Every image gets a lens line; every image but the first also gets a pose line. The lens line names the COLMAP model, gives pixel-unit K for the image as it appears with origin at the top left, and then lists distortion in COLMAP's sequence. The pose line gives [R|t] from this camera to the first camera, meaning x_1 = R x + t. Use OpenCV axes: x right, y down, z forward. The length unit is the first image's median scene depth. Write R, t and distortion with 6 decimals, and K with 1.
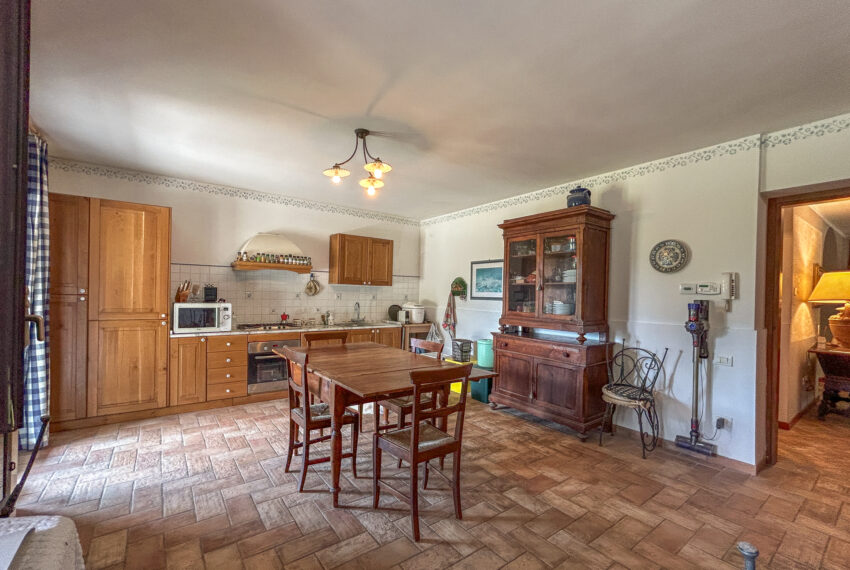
lens RADIAL K [[370.7, 0, 430.5], [0, 370.7, 300.0], [0, 0, 1]] dist [-0.000176, 0.000109]
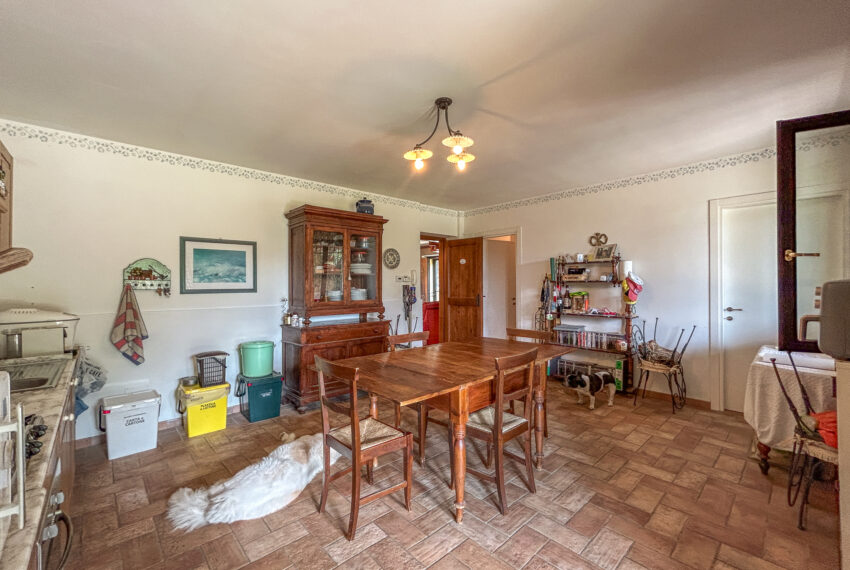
lens RADIAL K [[347.4, 0, 428.6], [0, 347.4, 289.6], [0, 0, 1]] dist [0.000735, 0.000155]
pose [[-0.106658, -0.041270, 0.993439, -0.827669], [0.016803, 0.998921, 0.043301, -0.041868], [-0.994154, 0.021311, -0.105849, 0.932008]]
